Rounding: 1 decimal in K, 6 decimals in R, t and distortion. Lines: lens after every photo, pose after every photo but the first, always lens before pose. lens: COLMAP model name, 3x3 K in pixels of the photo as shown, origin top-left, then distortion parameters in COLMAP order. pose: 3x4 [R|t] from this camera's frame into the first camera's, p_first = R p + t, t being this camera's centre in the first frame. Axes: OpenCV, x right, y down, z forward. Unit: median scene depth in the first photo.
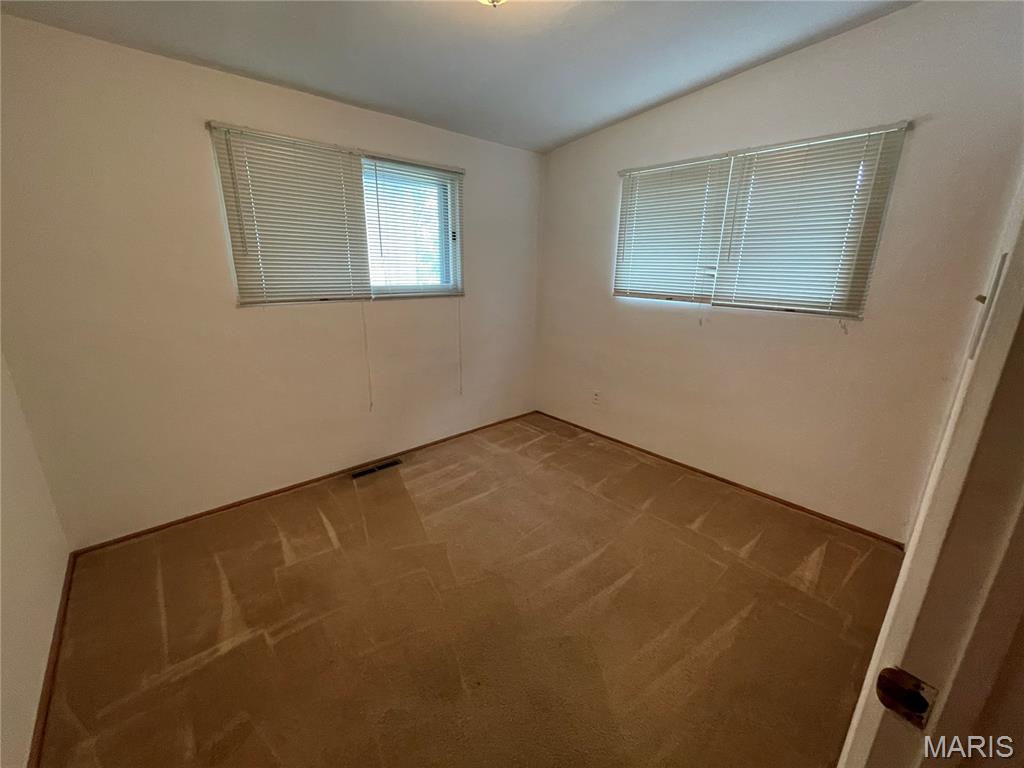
lens RADIAL K [[412.1, 0, 512.0], [0, 412.1, 384.0], [0, 0, 1]] dist [-0.002618, 0.000295]
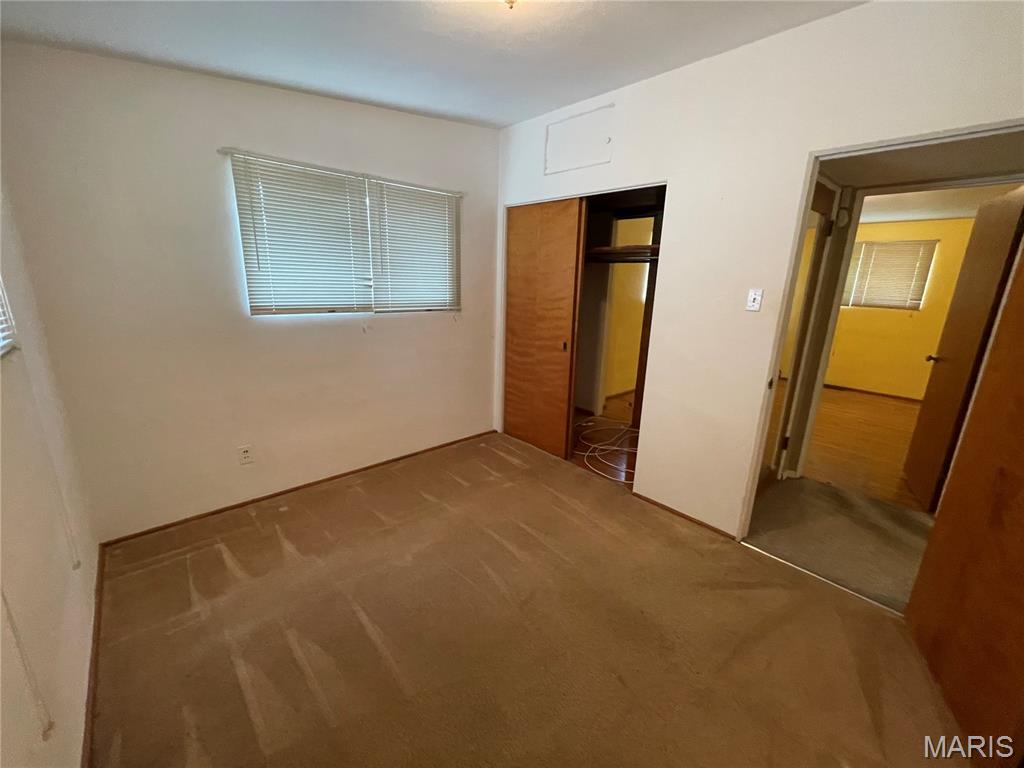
lens RADIAL K [[412.1, 0, 512.0], [0, 412.1, 384.0], [0, 0, 1]] dist [-0.002618, 0.000295]
pose [[-0.001723, -0.264514, 0.964380, -0.606251], [0.250689, 0.933473, 0.256484, -0.199858], [-0.968066, 0.242201, 0.064703, 0.608169]]
